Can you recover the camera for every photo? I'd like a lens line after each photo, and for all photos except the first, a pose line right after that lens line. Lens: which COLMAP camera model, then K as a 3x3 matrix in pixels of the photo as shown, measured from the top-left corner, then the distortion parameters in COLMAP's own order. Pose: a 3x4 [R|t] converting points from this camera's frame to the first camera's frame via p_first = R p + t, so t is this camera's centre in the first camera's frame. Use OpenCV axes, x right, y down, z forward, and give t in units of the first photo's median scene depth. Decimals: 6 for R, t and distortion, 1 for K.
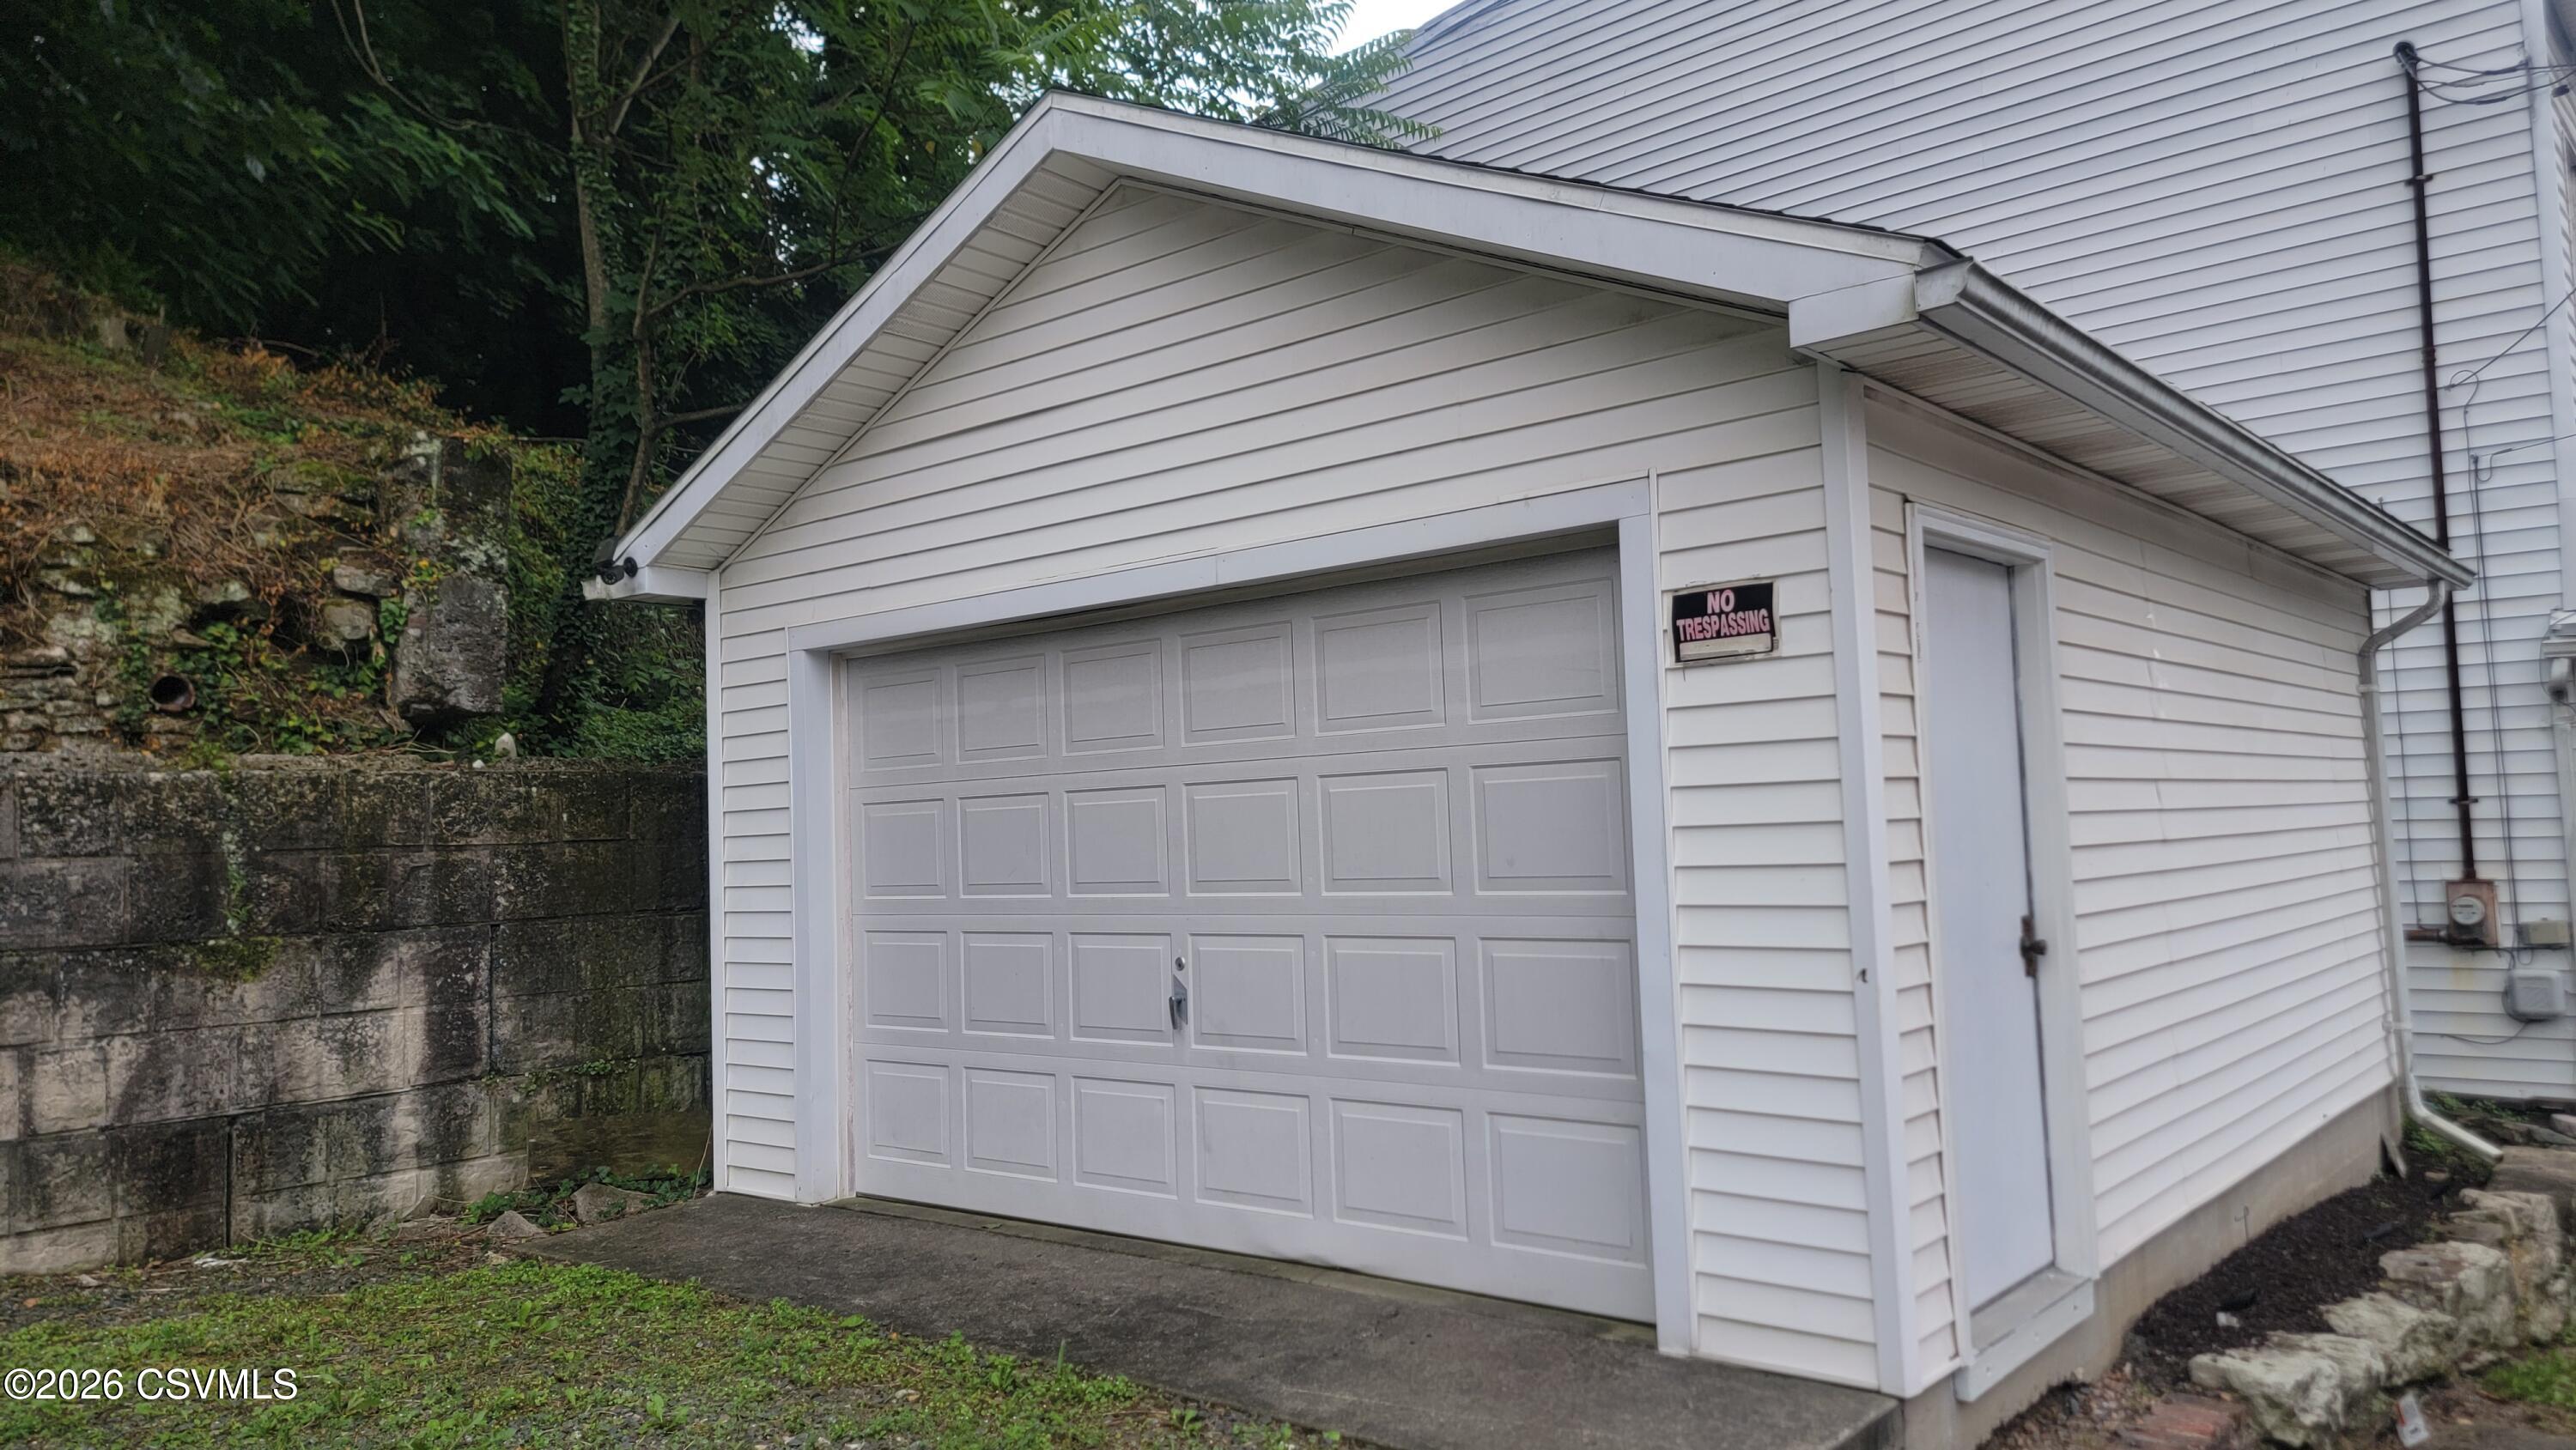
lens RADIAL K [[1746.7, 0, 1286.8], [0, 1746.7, 727.7], [0, 0, 1]] dist [0.041487, -0.000437]
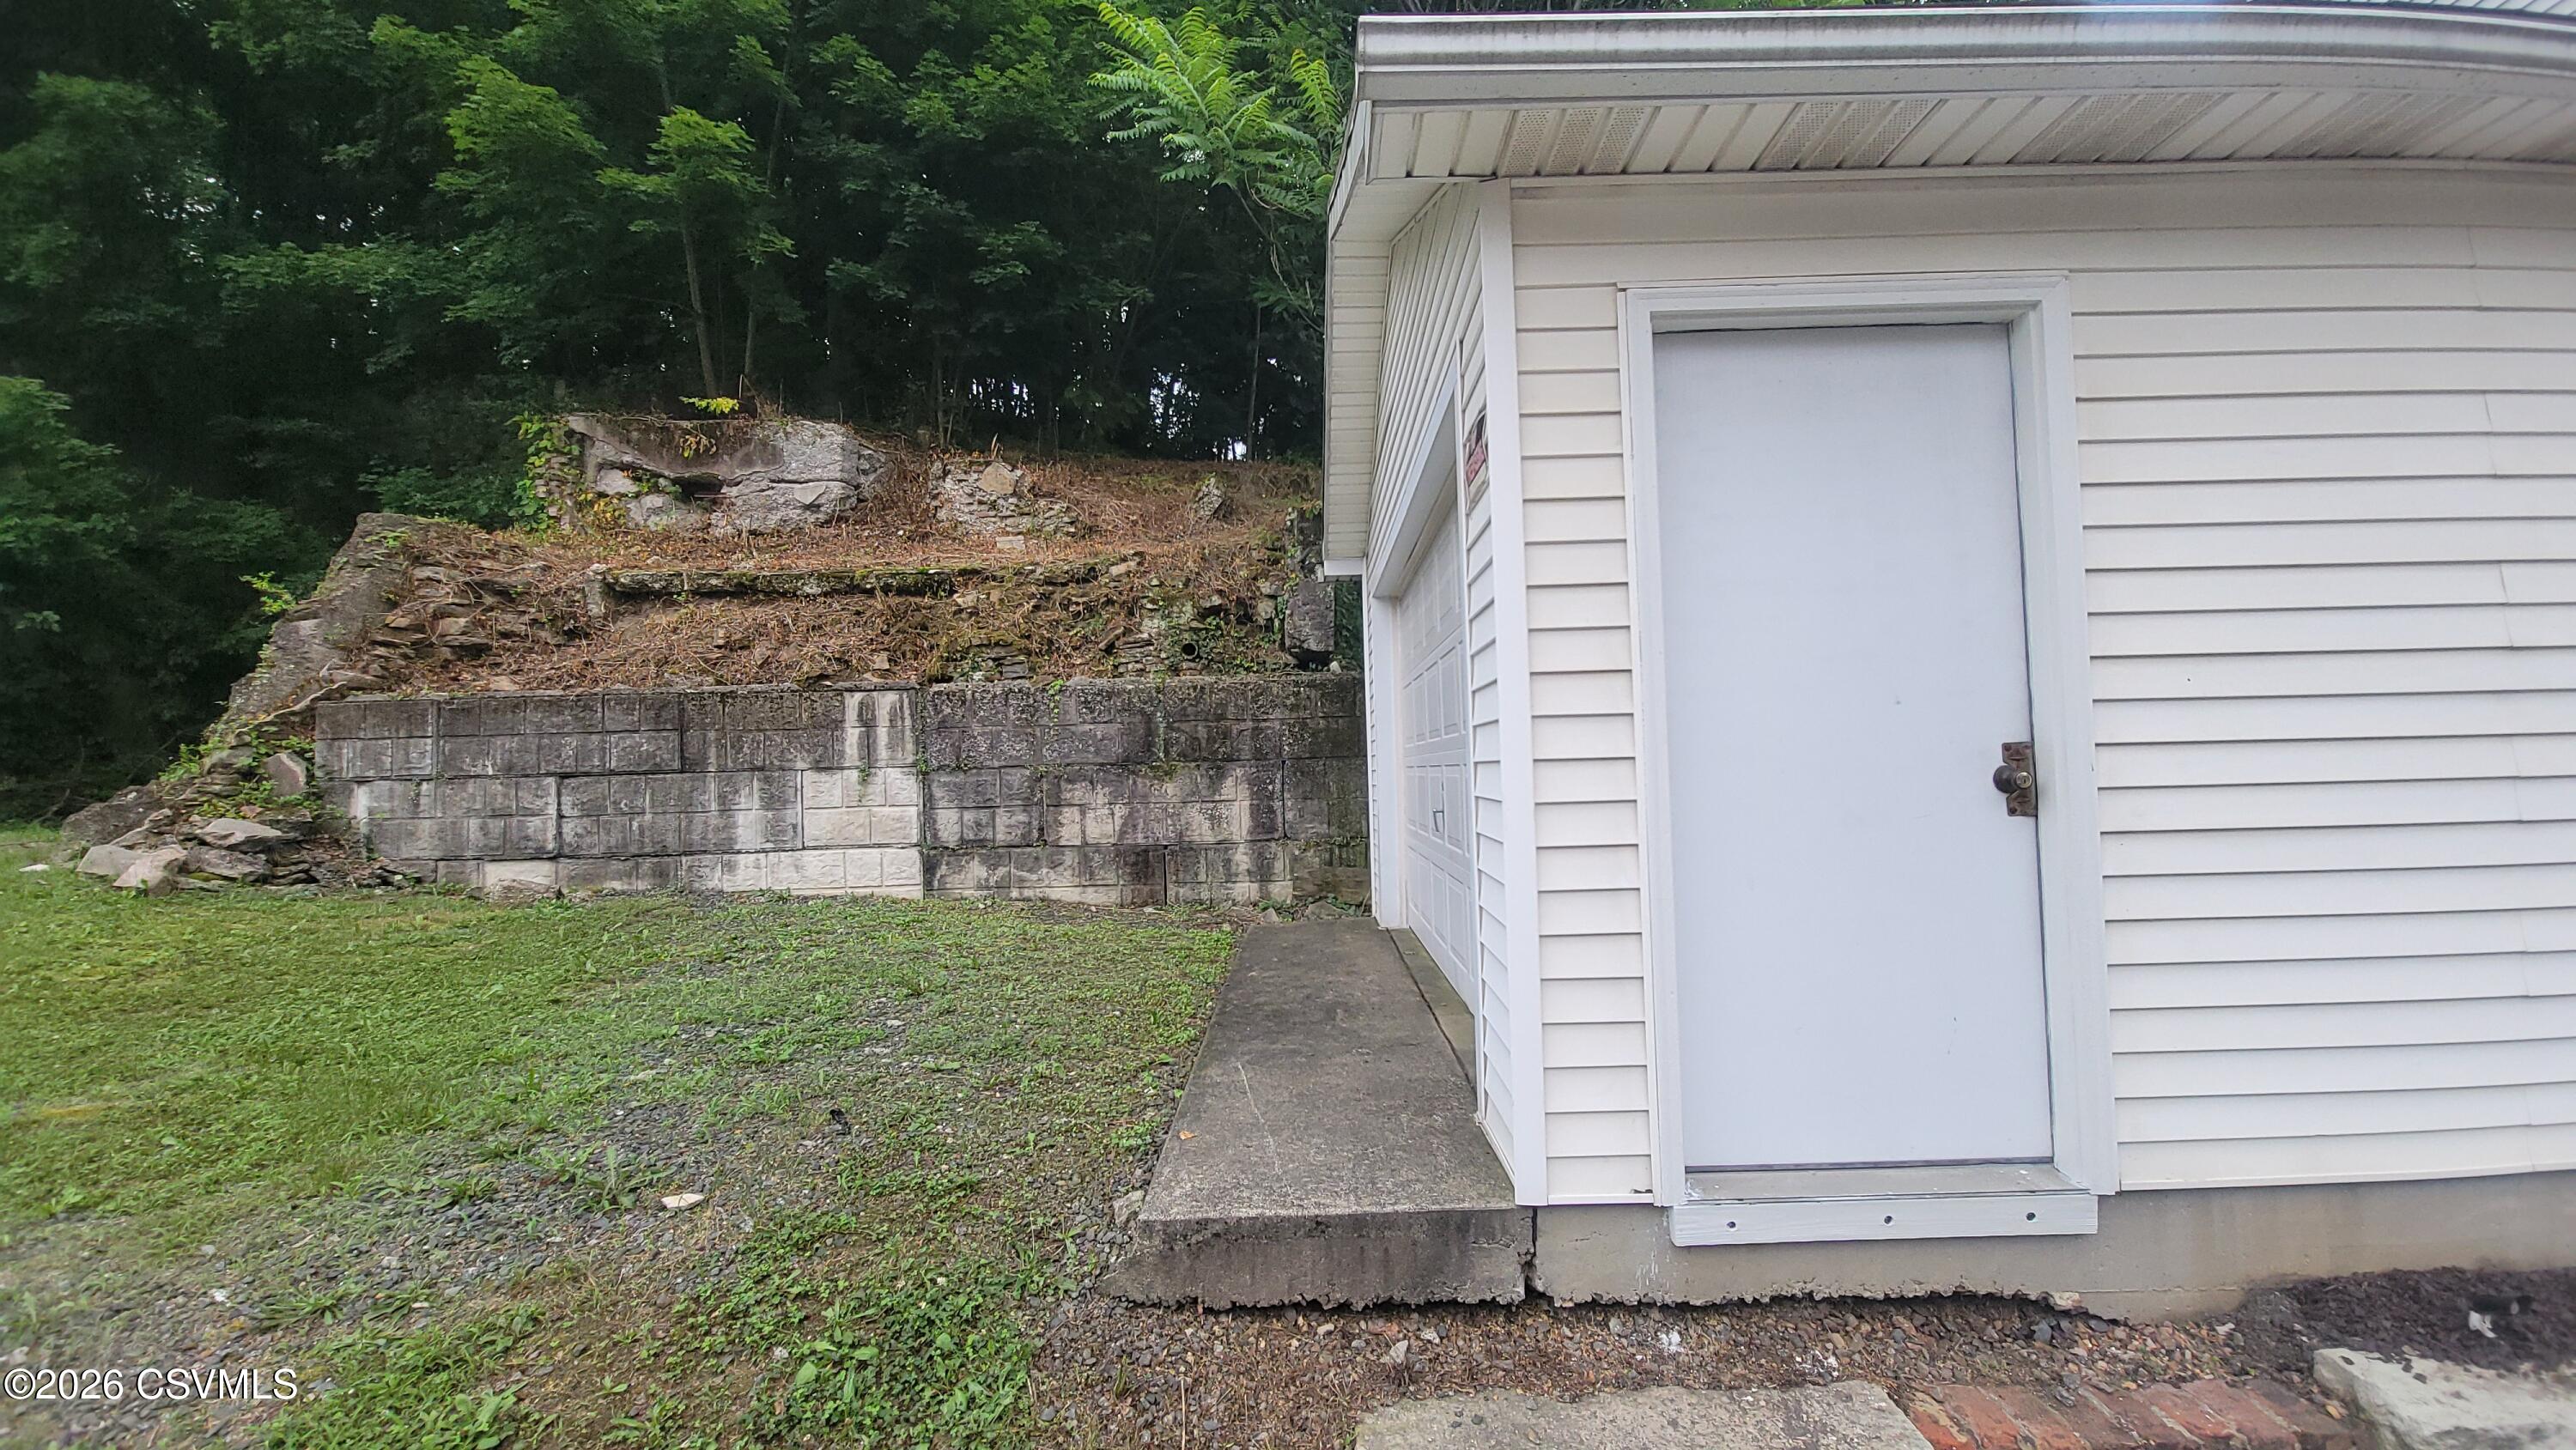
lens RADIAL K [[1010.4, 0, 1294.8], [0, 1010.4, 724.0], [0, 0, 1]] dist [-0.003553, -0.000265]
pose [[0.657645, -0.015783, -0.753163, 0.404653], [0.049680, 0.998513, 0.022456, 0.051990], [0.751688, -0.052185, 0.657451, 0.315250]]
